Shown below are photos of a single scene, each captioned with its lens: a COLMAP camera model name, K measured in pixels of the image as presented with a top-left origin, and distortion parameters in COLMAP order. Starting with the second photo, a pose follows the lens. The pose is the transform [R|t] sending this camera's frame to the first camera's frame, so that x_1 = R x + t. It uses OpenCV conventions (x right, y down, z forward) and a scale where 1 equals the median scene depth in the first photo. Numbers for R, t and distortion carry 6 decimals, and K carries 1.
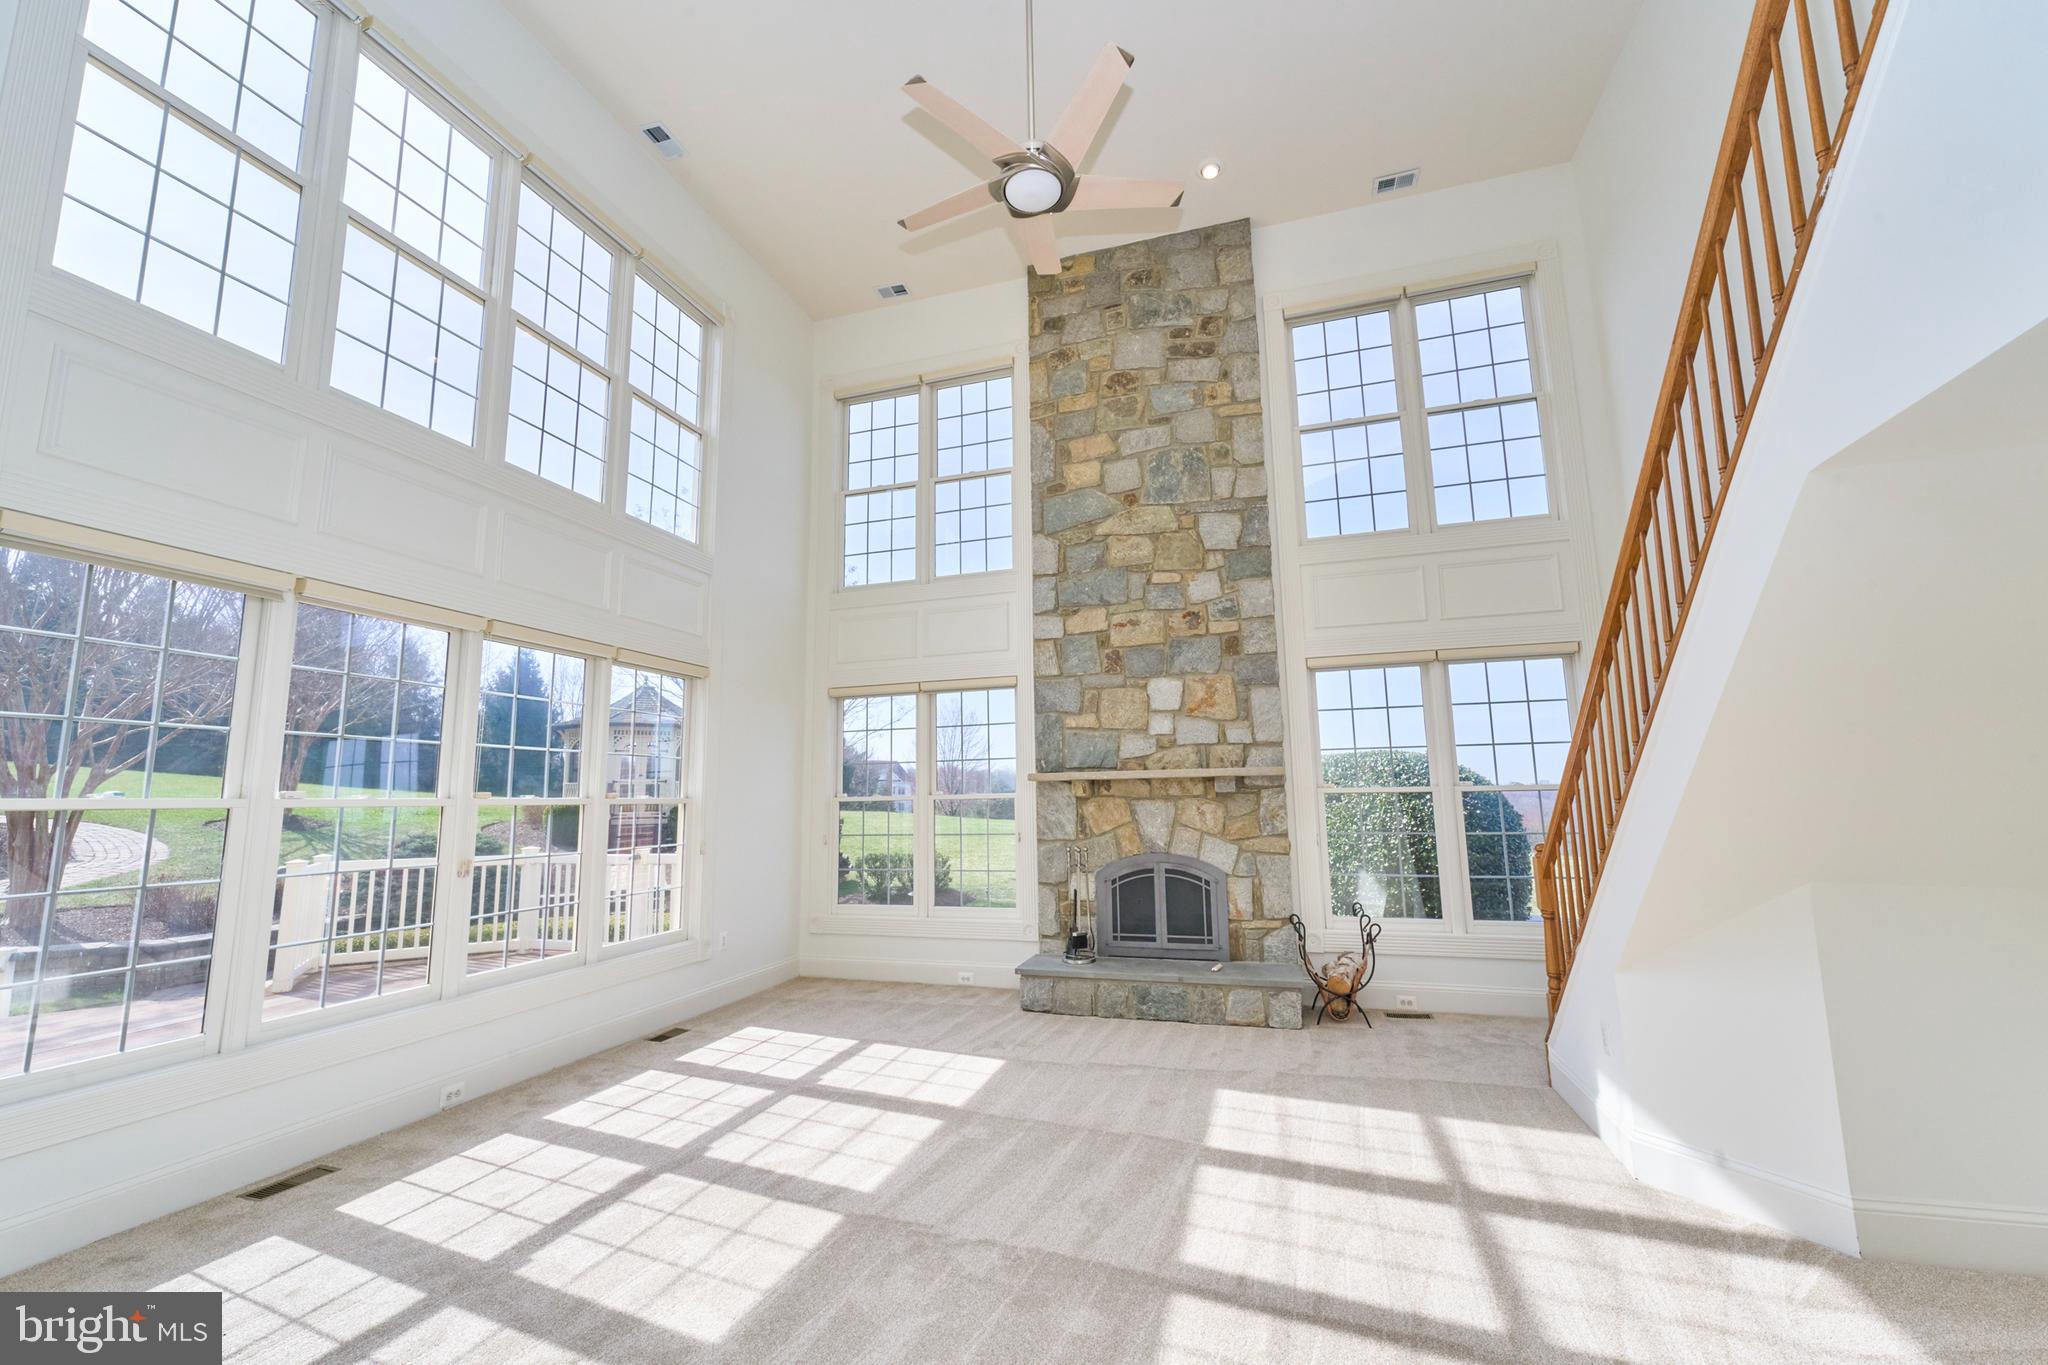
lens RADIAL K [[821.7, 0, 1024.0], [0, 821.7, 682.5], [0, 0, 1]] dist [0.000092, 0.000502]
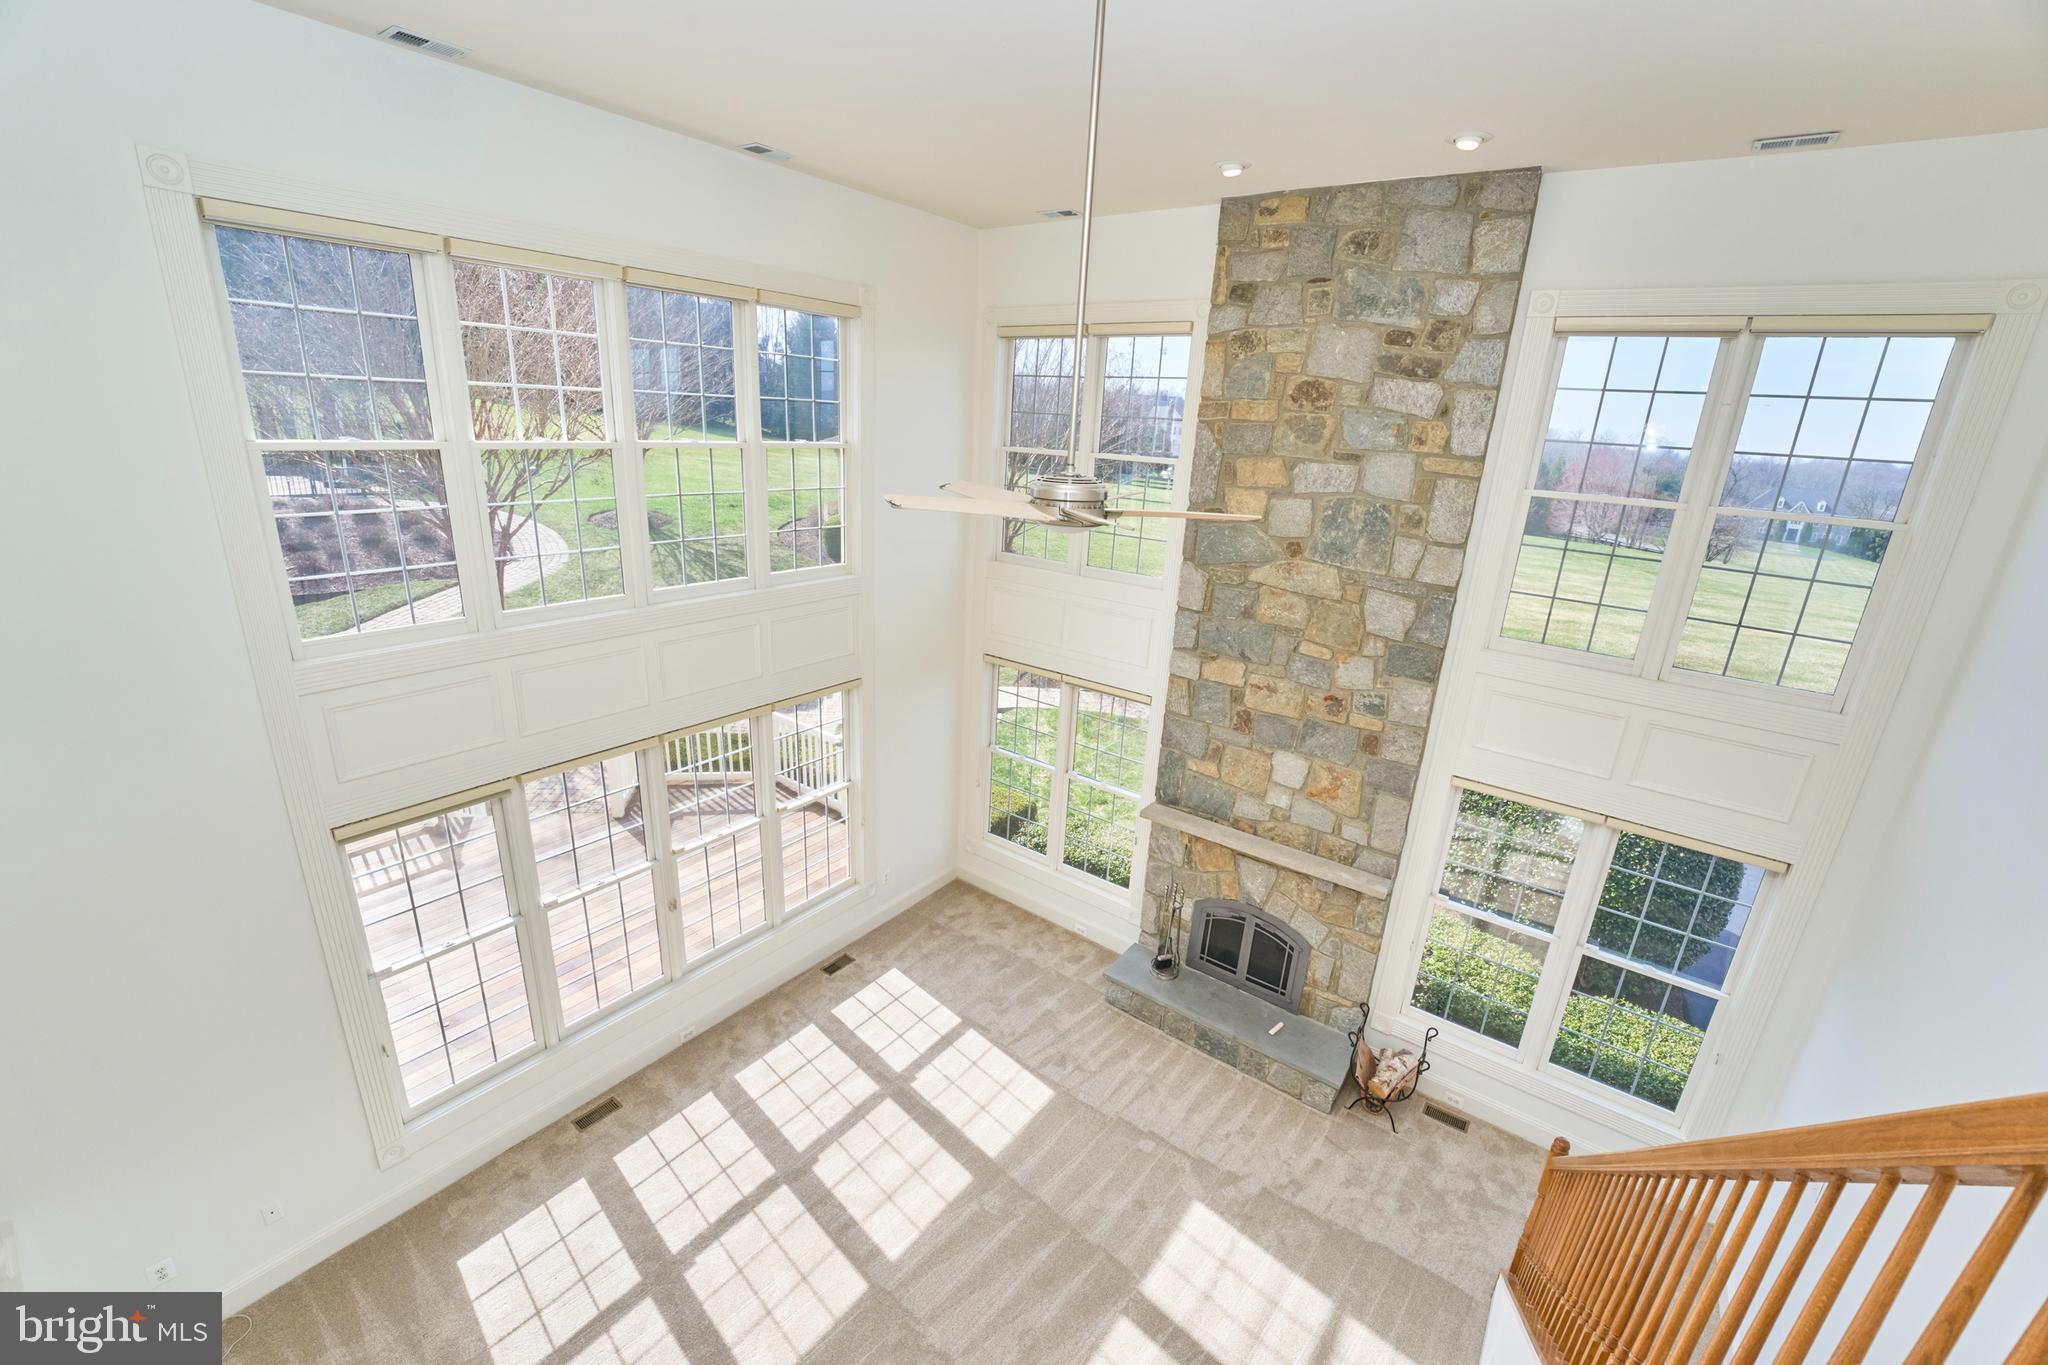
lens RADIAL K [[822.4, 0, 1017.1], [0, 822.4, 696.5], [0, 0, 1]] dist [-0.030106, 0.000252]
pose [[0.939495, 0.166546, -0.299353, 0.144211], [-0.018851, 0.897672, 0.440260, -0.470411], [0.342044, -0.407979, 0.846498, 0.119825]]
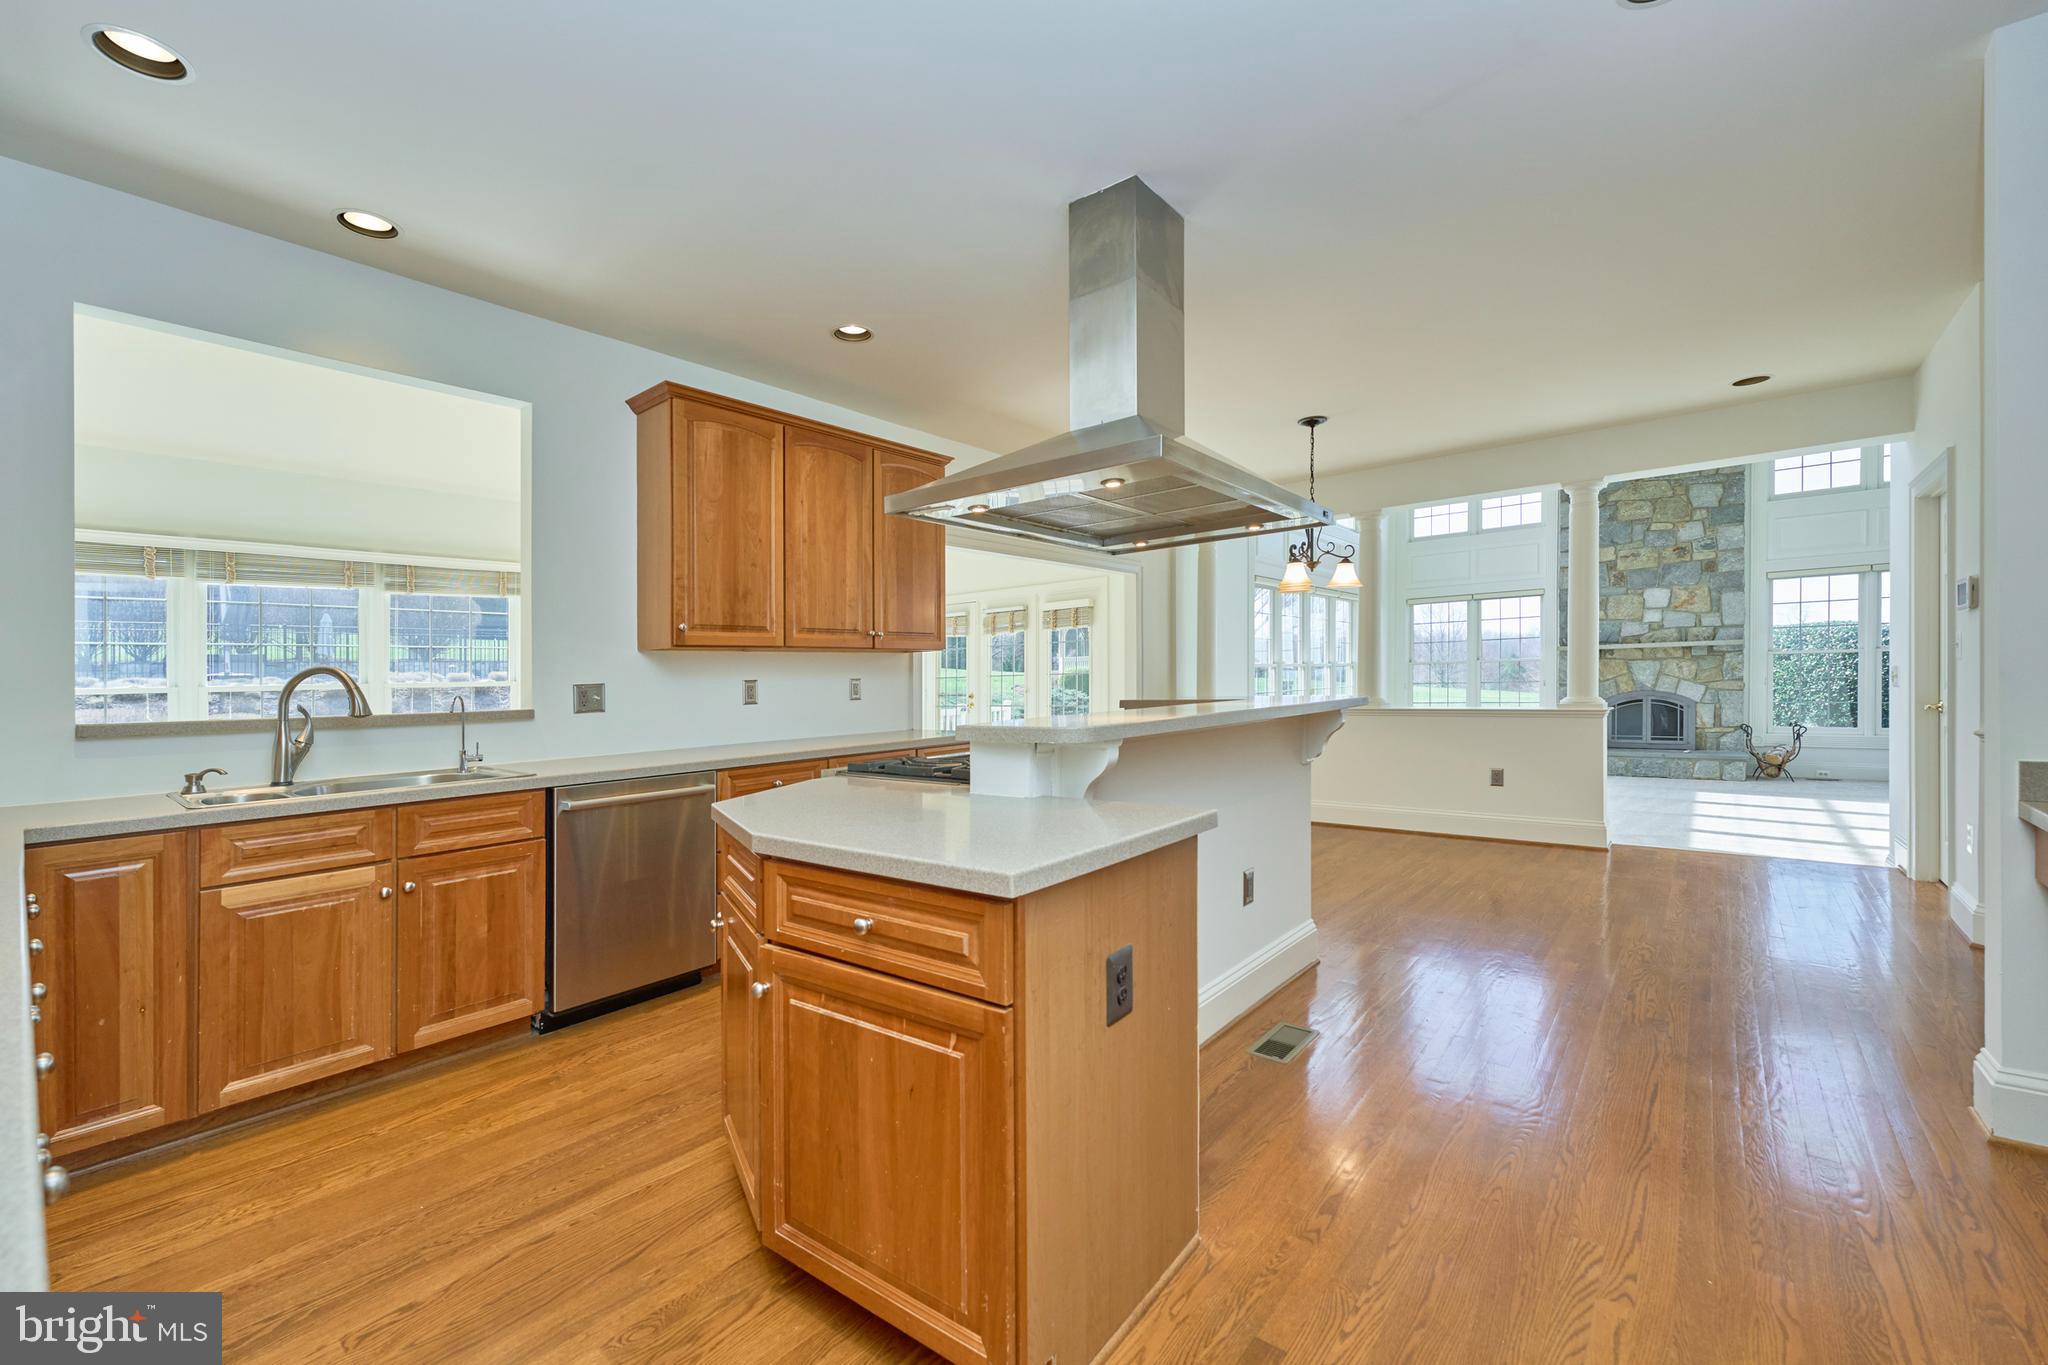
lens RADIAL K [[808.3, 0, 1009.2], [0, 808.3, 704.0], [0, 0, 1]] dist [0.001210, 0.000141]
pose [[0.915476, 0.007607, -0.402302, -0.372115], [0.067556, 0.982723, 0.172311, -0.146482], [0.396662, -0.184925, 0.899145, -1.051688]]
